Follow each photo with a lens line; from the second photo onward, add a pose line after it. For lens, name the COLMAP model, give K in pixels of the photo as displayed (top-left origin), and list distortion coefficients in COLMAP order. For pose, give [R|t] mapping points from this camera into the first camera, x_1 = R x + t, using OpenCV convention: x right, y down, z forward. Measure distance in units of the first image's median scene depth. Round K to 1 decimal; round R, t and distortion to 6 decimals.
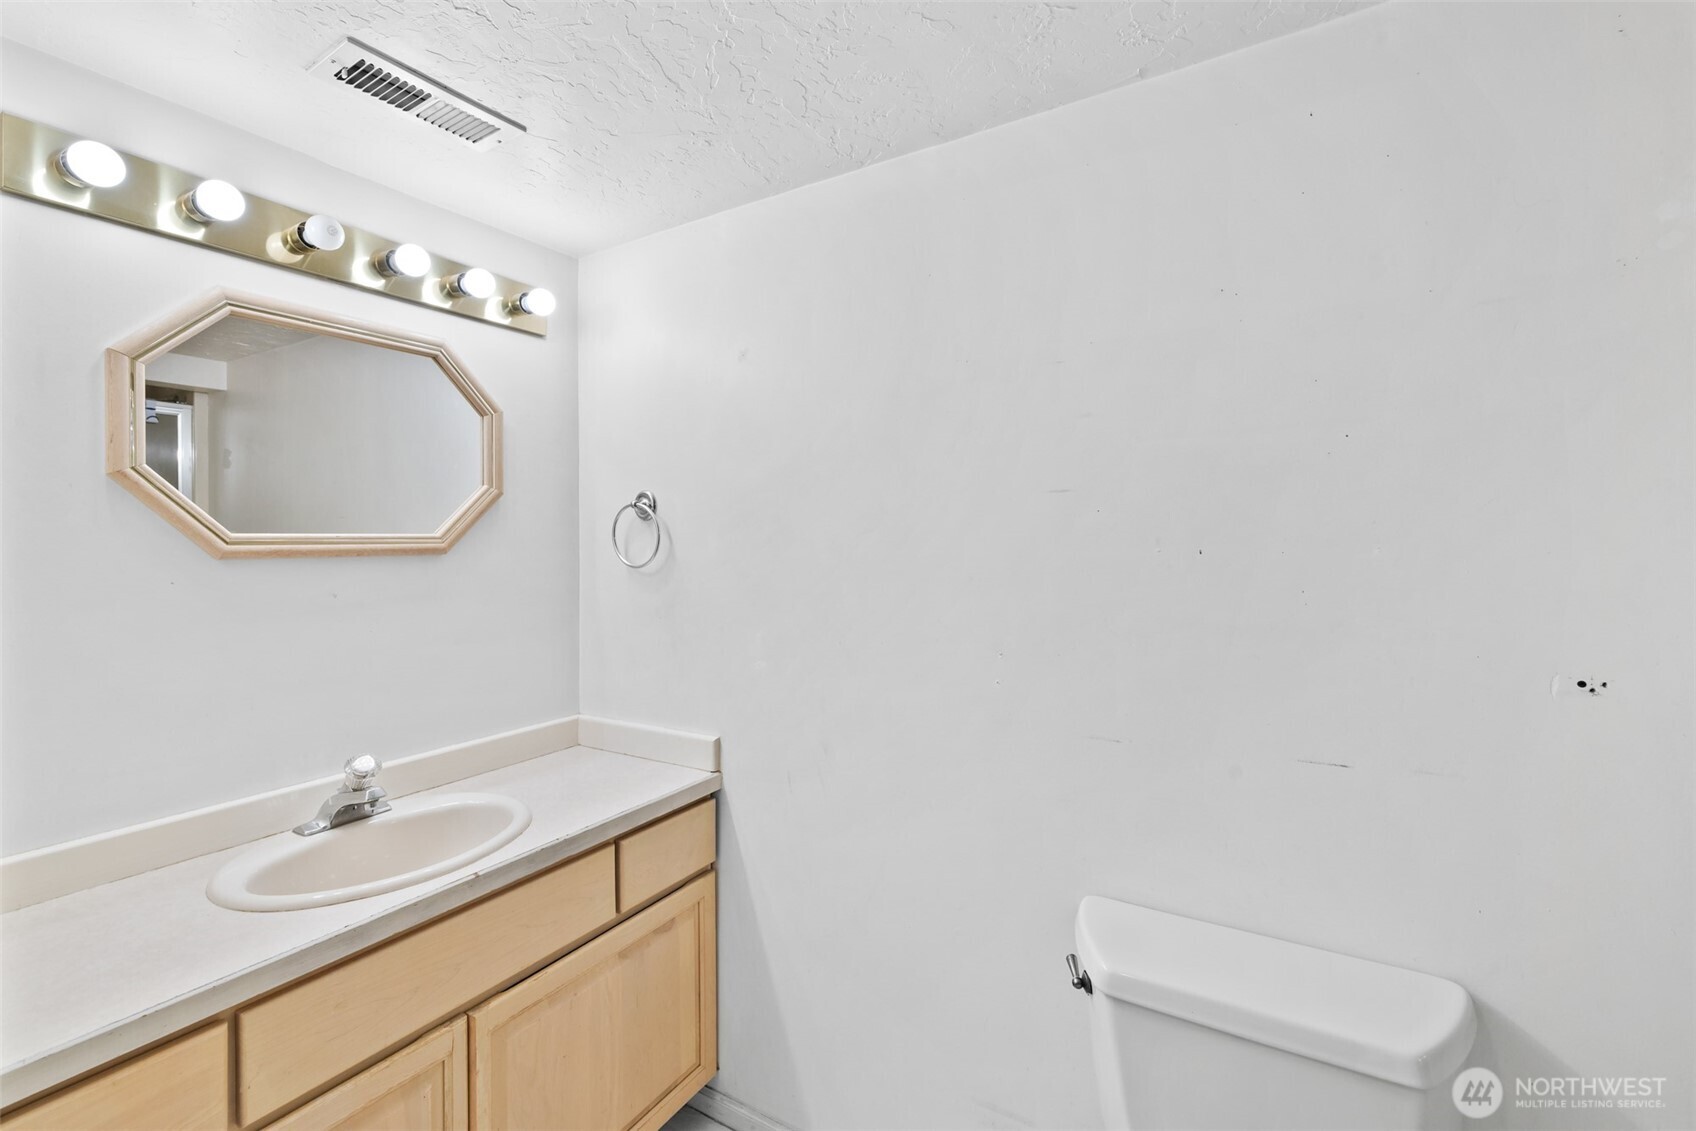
lens RADIAL K [[730.7, 0, 846.8], [0, 730.7, 553.5], [0, 0, 1]] dist [-0.000529, -0.000142]
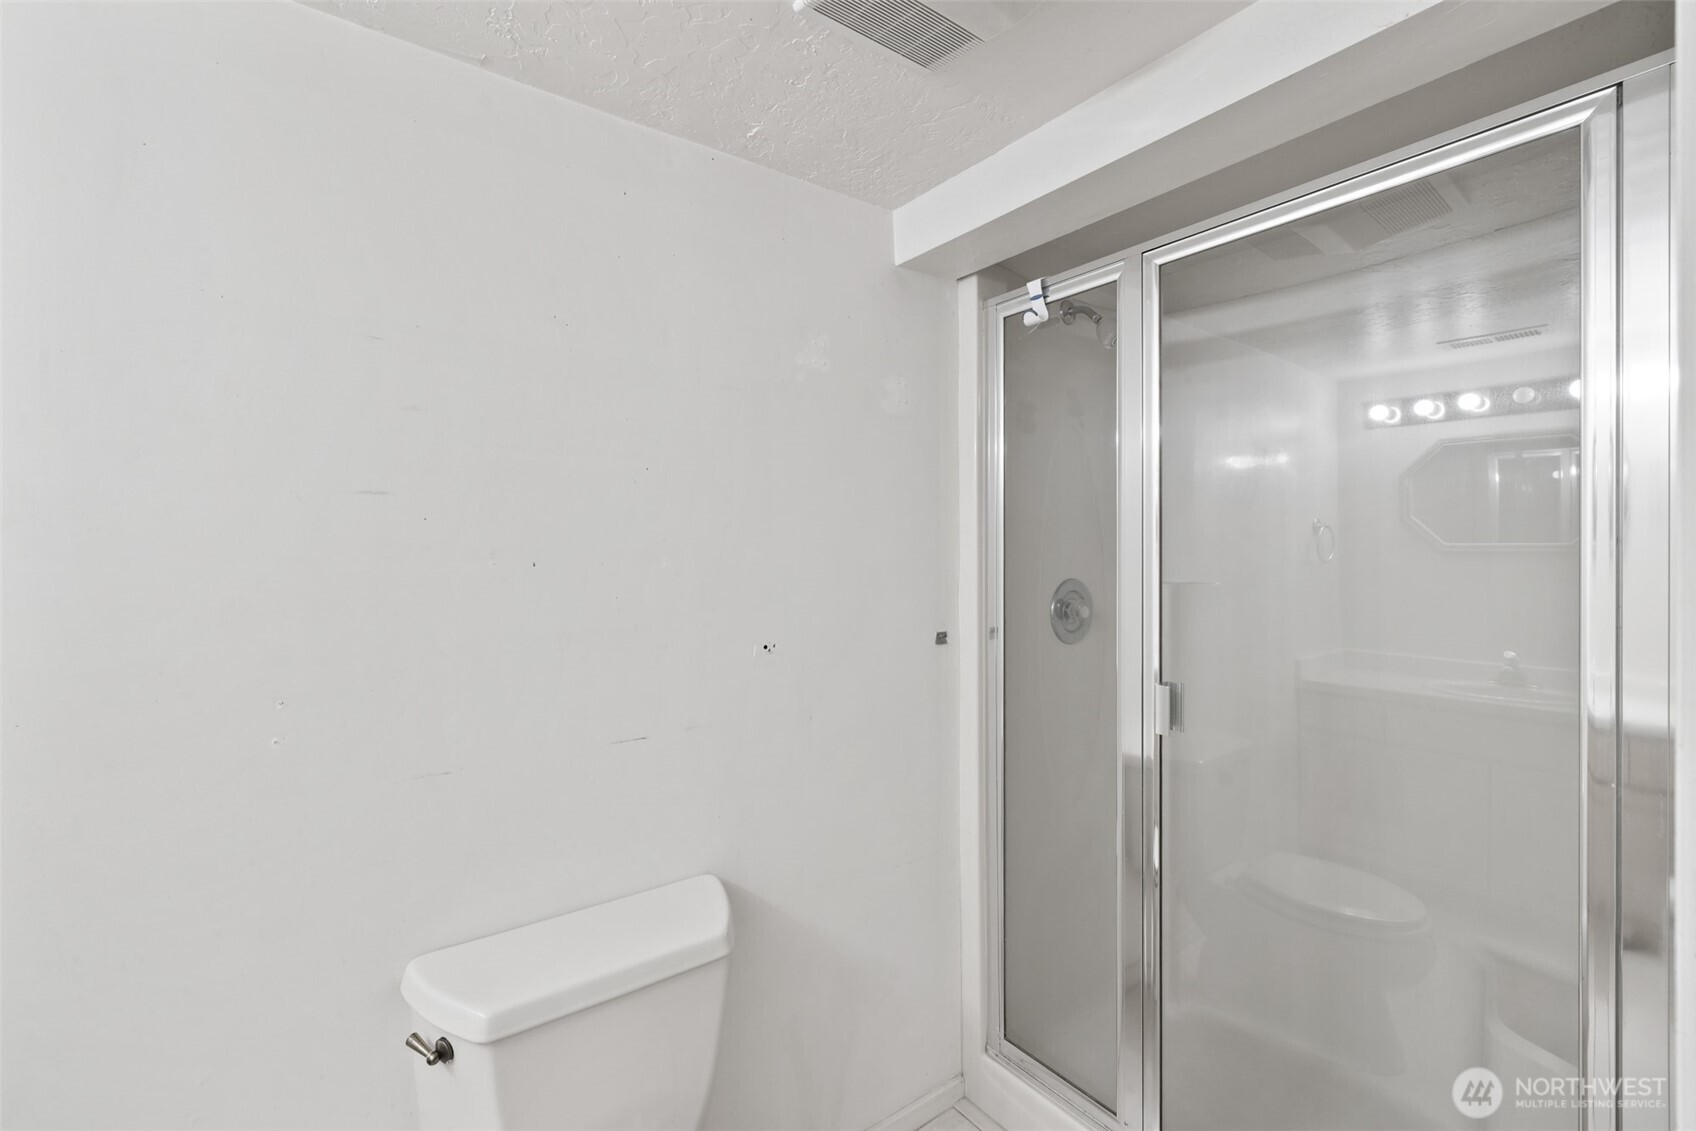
lens RADIAL K [[730.7, 0, 847.2], [0, 730.7, 564.0], [0, 0, 1]] dist [-0.000529, -0.000142]
pose [[0.373846, -0.007256, 0.927462, -0.328116], [0.010543, 0.999938, 0.003573, -0.001437], [-0.927431, 0.008443, 0.373899, 0.226872]]
